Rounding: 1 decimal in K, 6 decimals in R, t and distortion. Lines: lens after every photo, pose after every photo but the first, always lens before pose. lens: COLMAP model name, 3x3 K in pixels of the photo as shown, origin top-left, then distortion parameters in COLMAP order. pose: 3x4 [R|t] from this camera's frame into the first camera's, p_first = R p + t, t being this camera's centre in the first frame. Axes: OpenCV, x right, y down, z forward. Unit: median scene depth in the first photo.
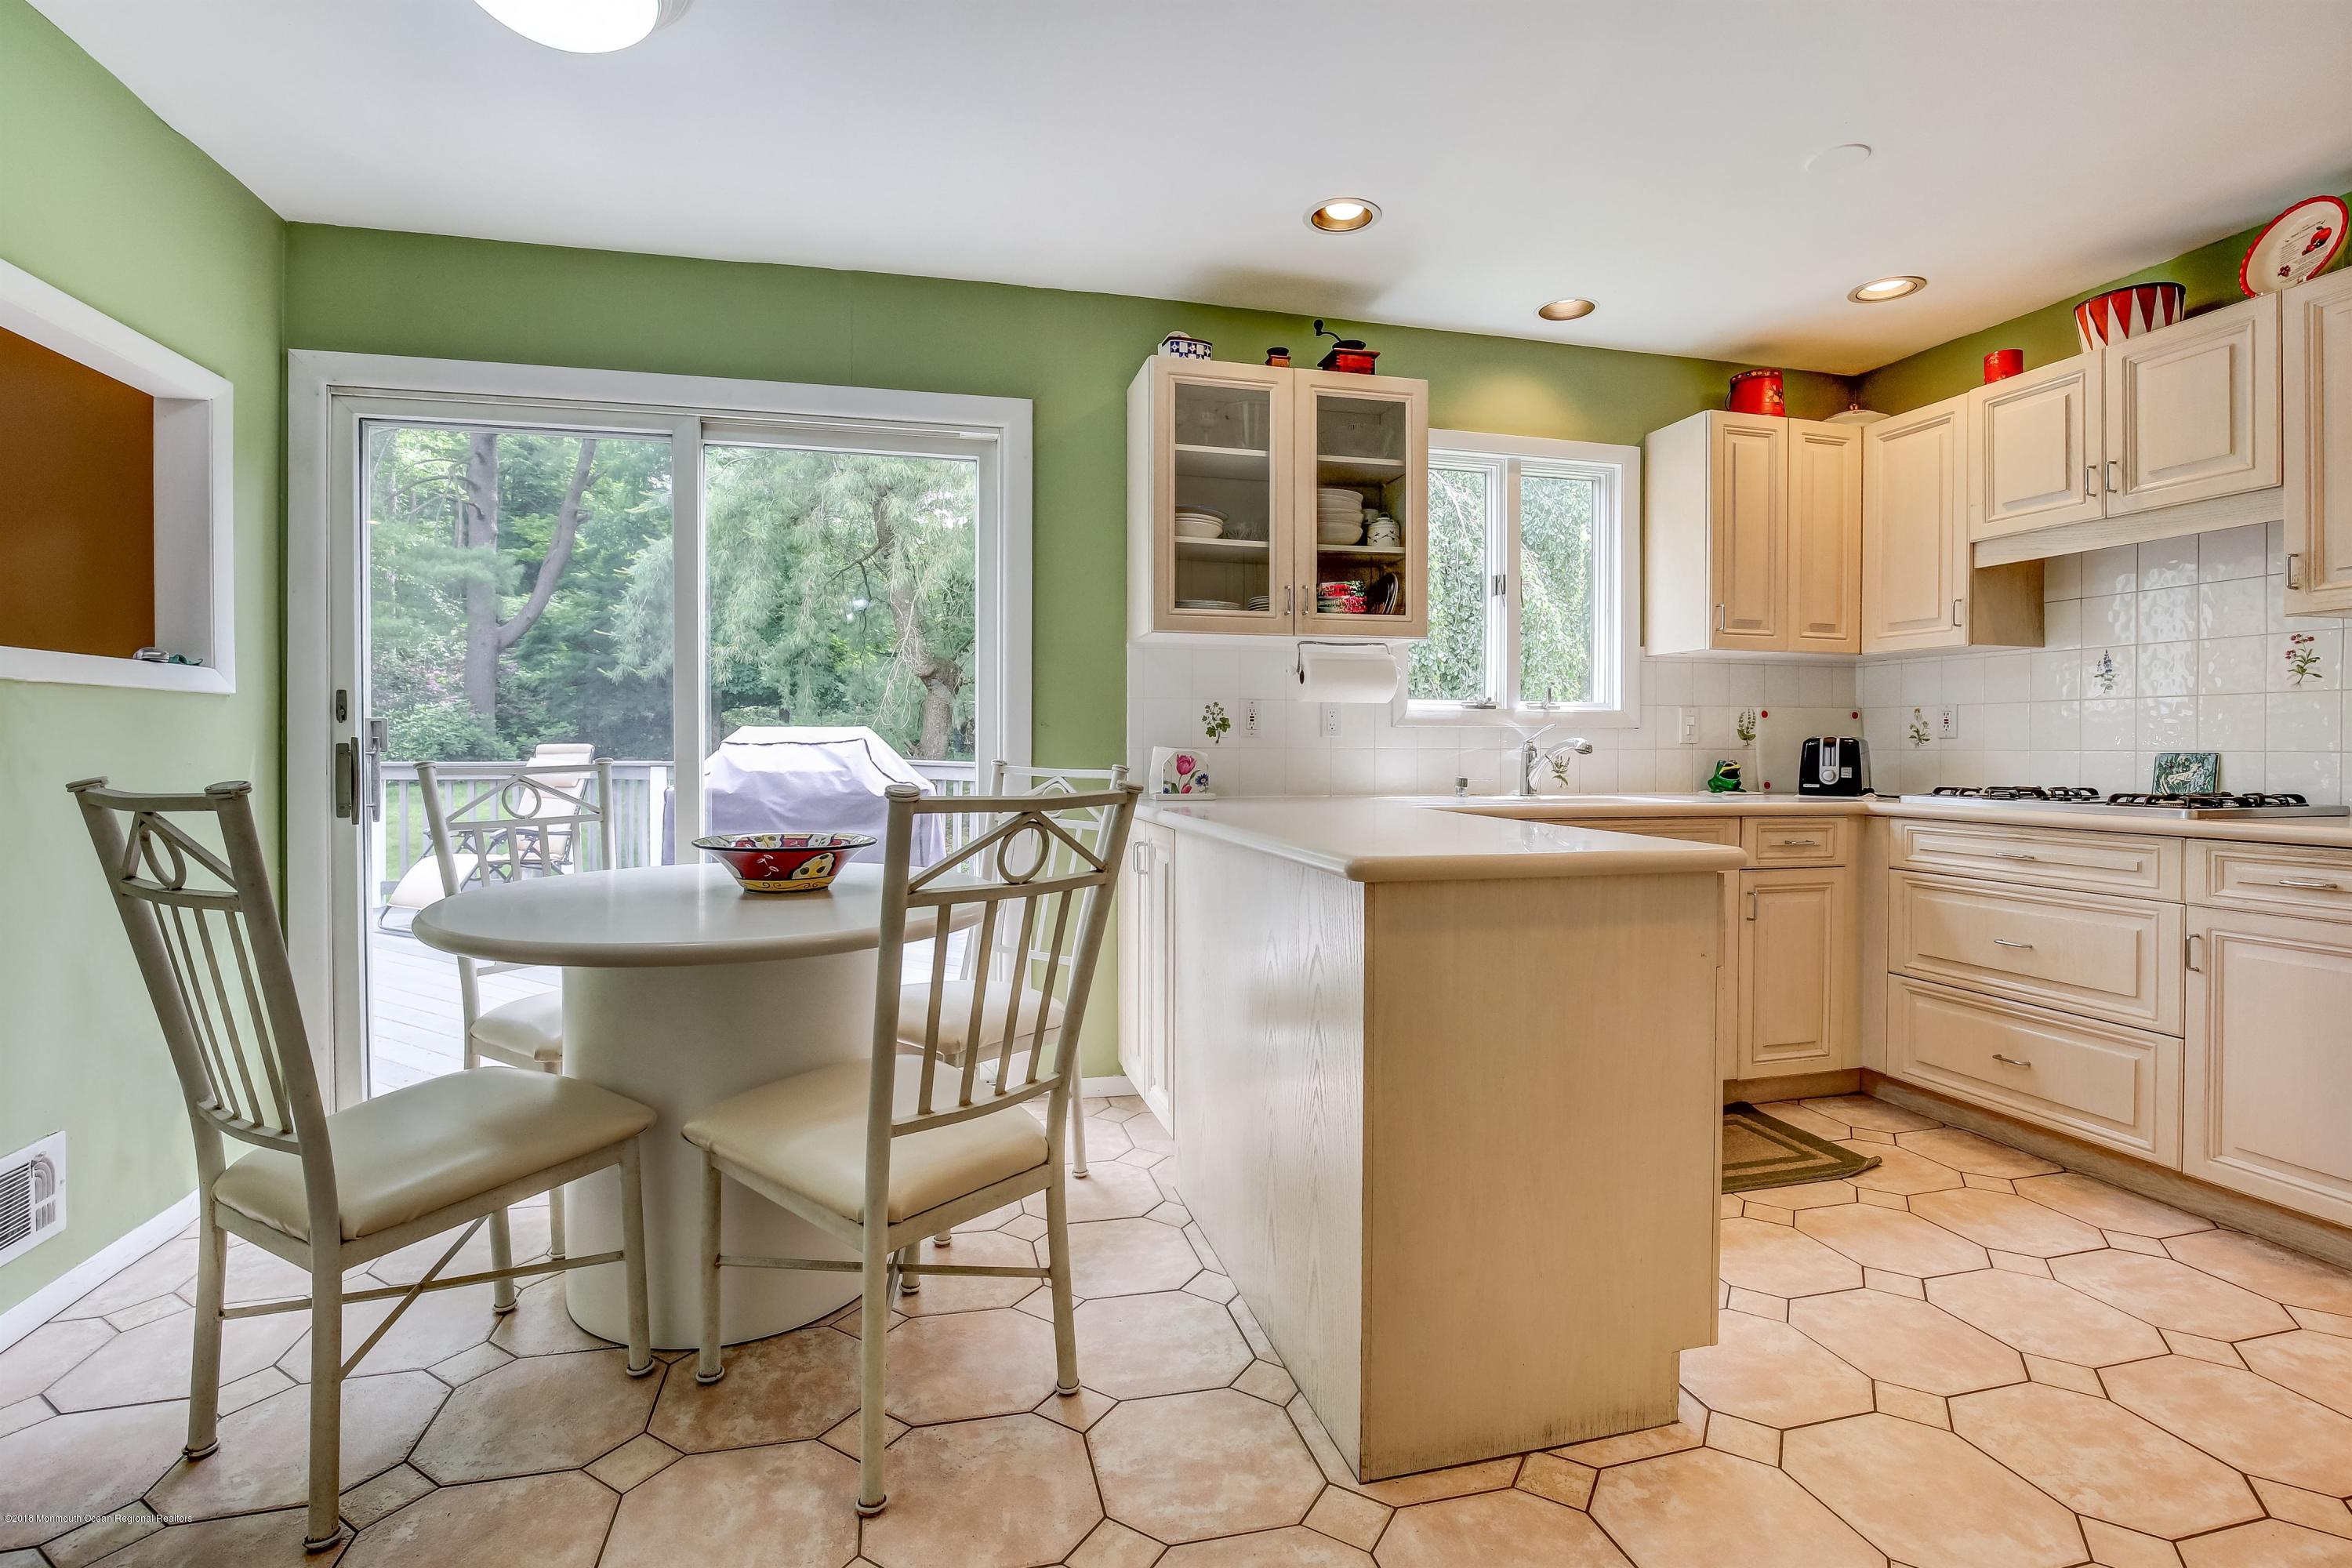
lens RADIAL K [[1080.2, 0, 1171.4], [0, 1080.2, 756.0], [0, 0, 1]] dist [-0.032904, 0.008243]
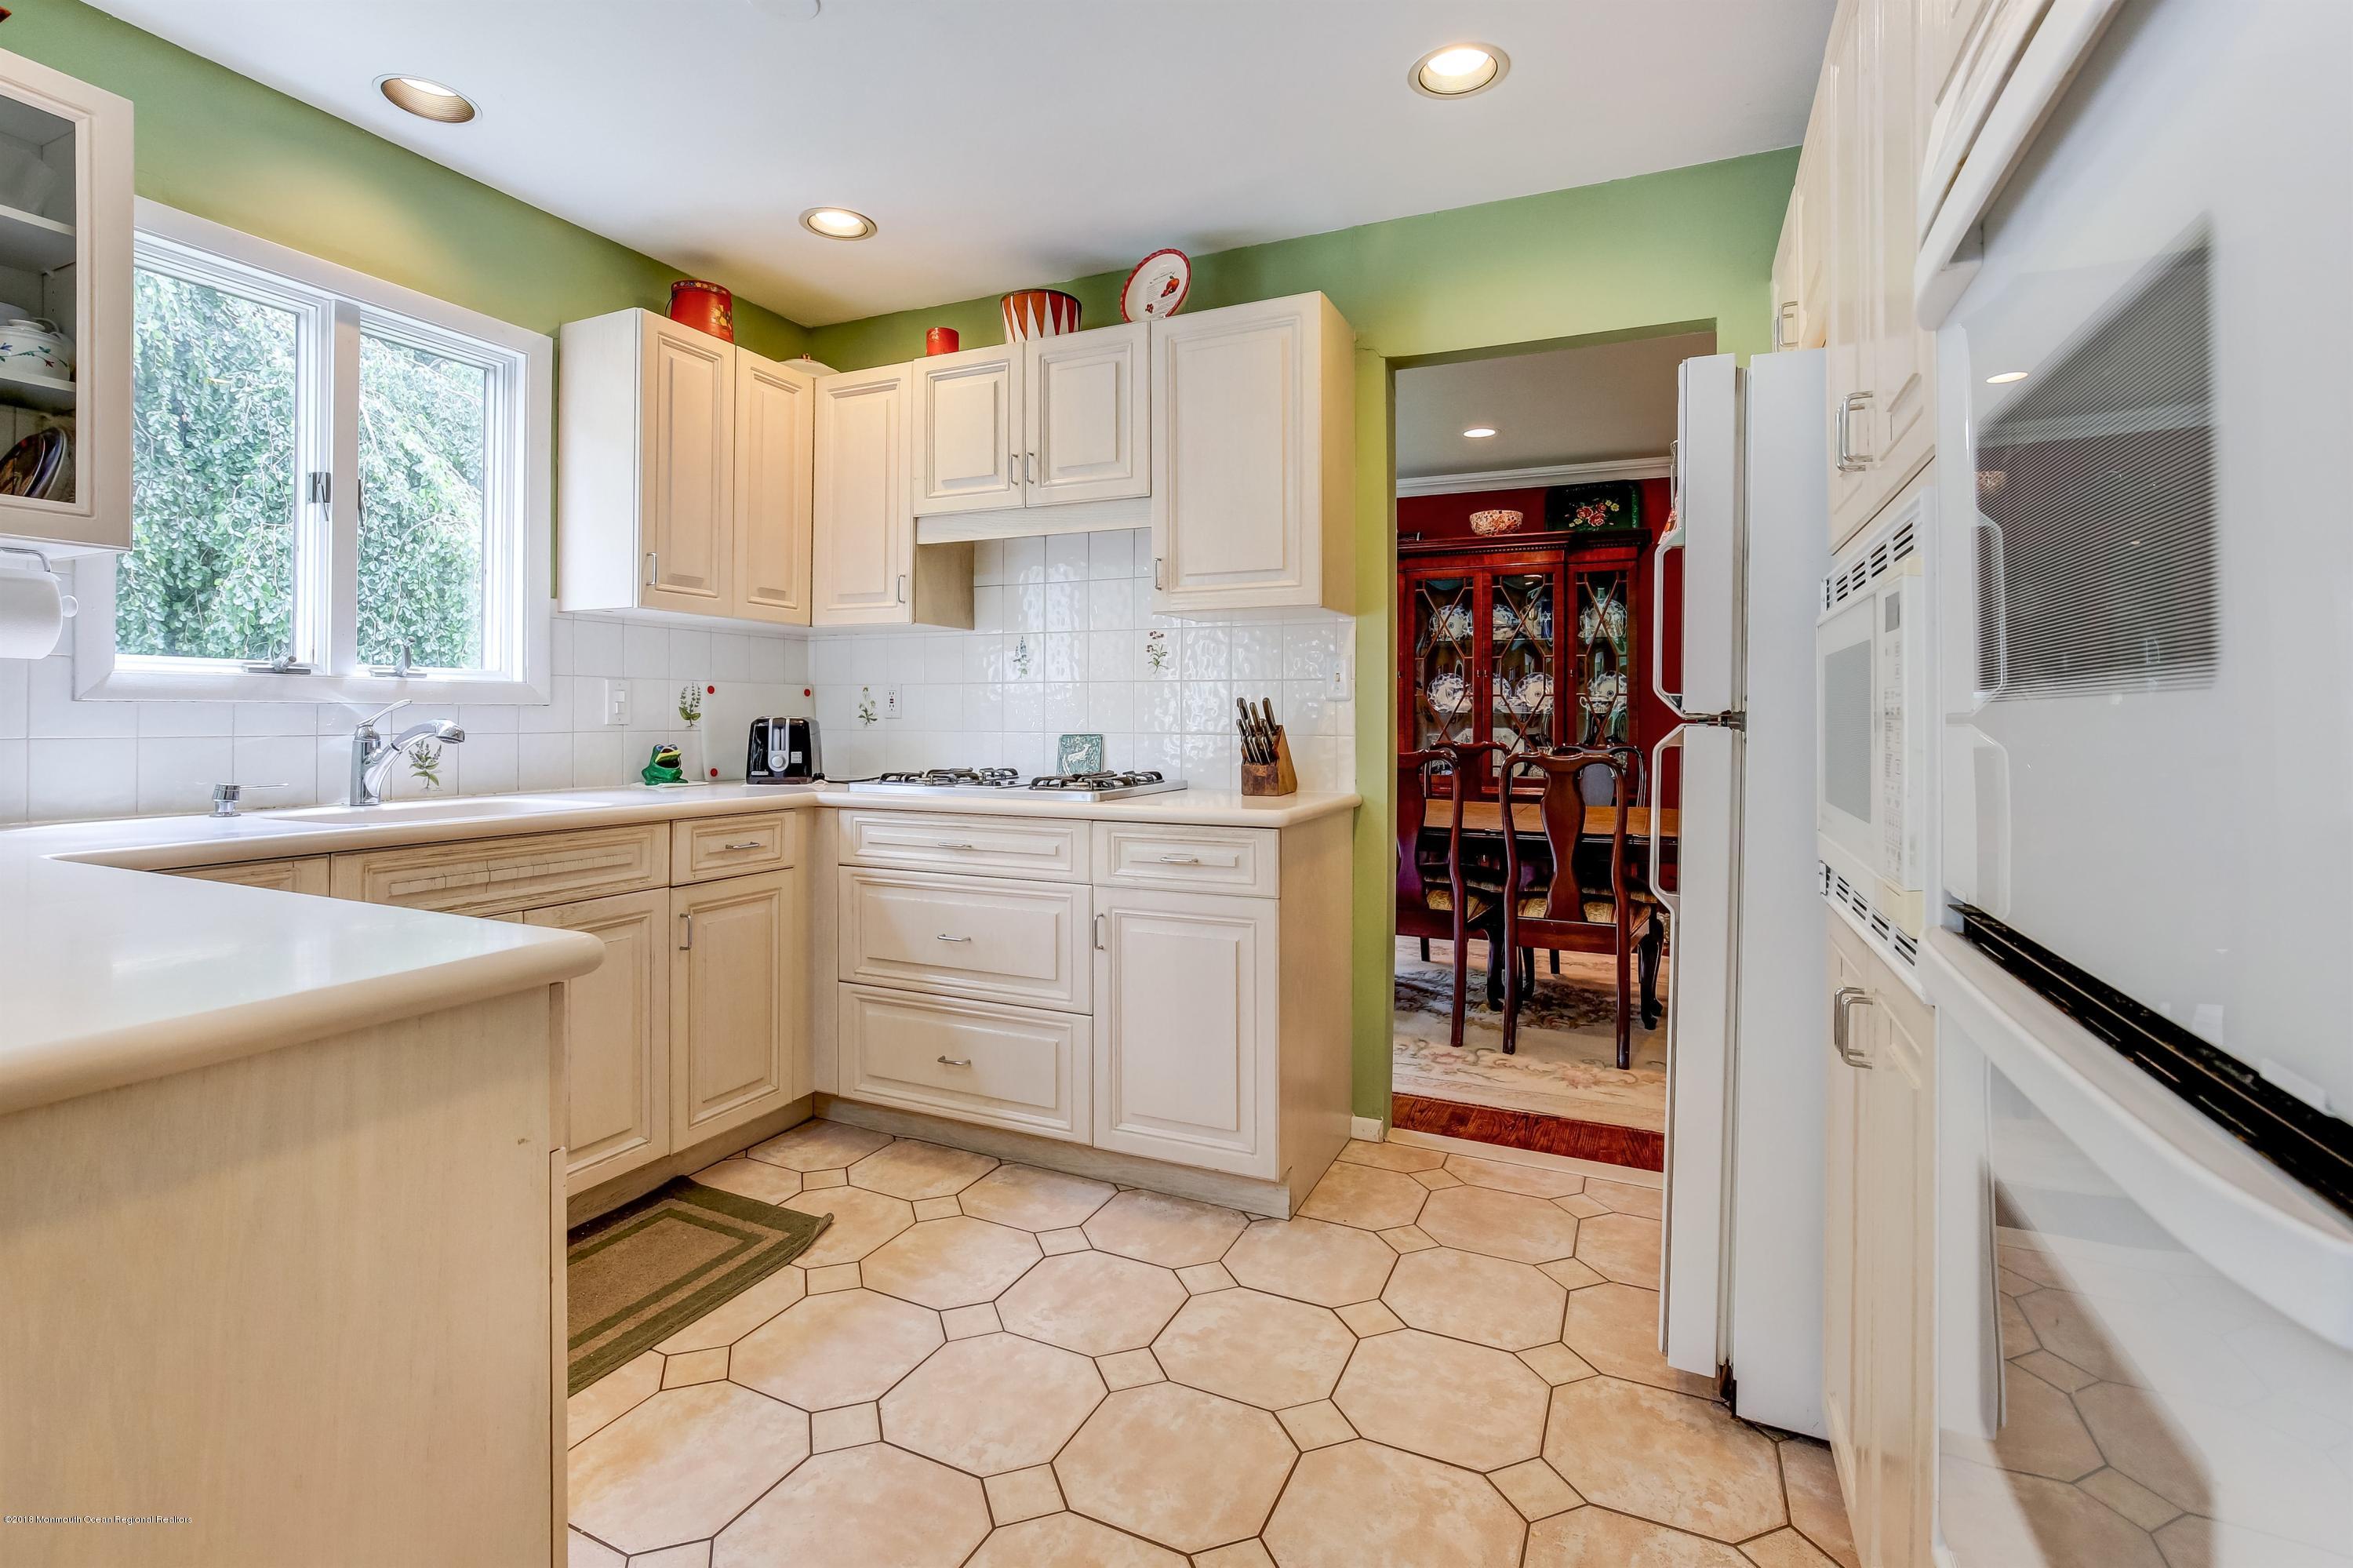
lens RADIAL K [[1062.9, 0, 1168.8], [0, 1062.9, 717.3], [0, 0, 1]] dist [-0.014188, -0.000081]
pose [[0.632162, 0.000079, 0.774836, 0.159441], [0.004481, 0.999983, -0.003758, -0.015140], [-0.774823, 0.005847, 0.632151, 0.222407]]
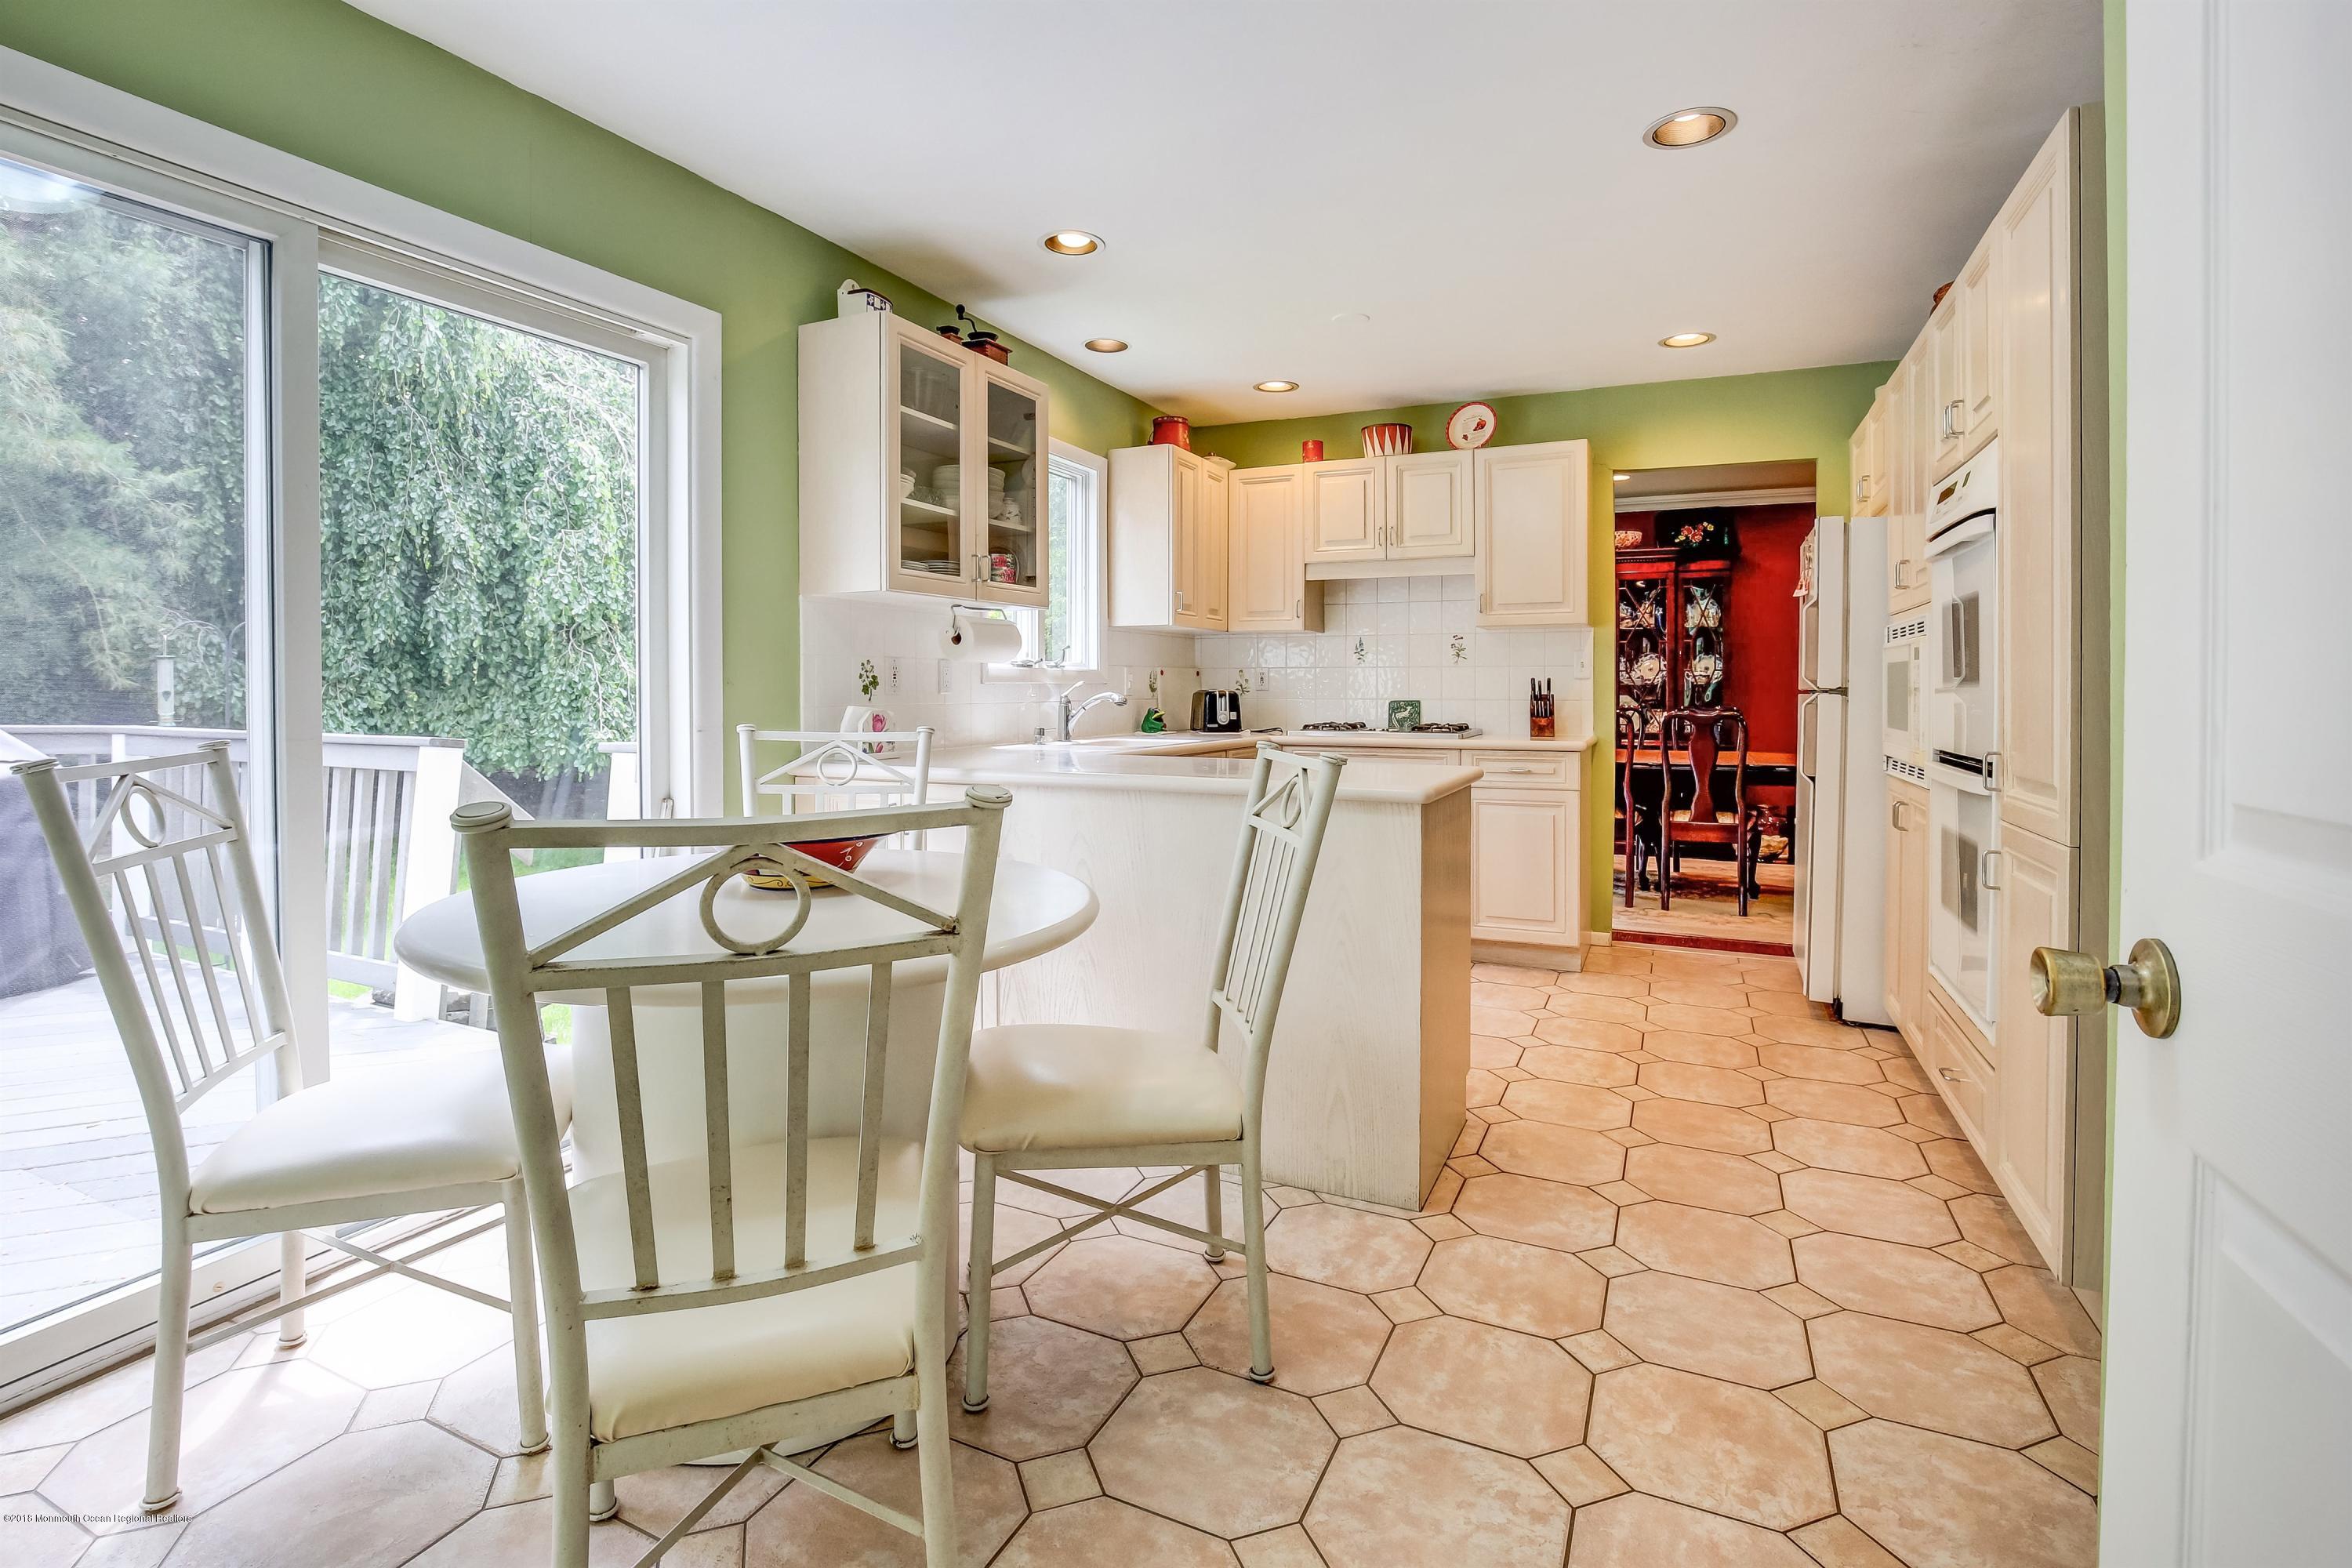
lens RADIAL K [[1087.7, 0, 1171.1], [0, 1087.7, 701.4], [0, 0, 1]] dist [-0.035924, 0.000508]
pose [[0.639582, -0.013005, 0.768613, -0.596515], [0.008338, 0.999915, 0.009981, -0.020877], [-0.768678, 0.000025, 0.639636, 0.157339]]
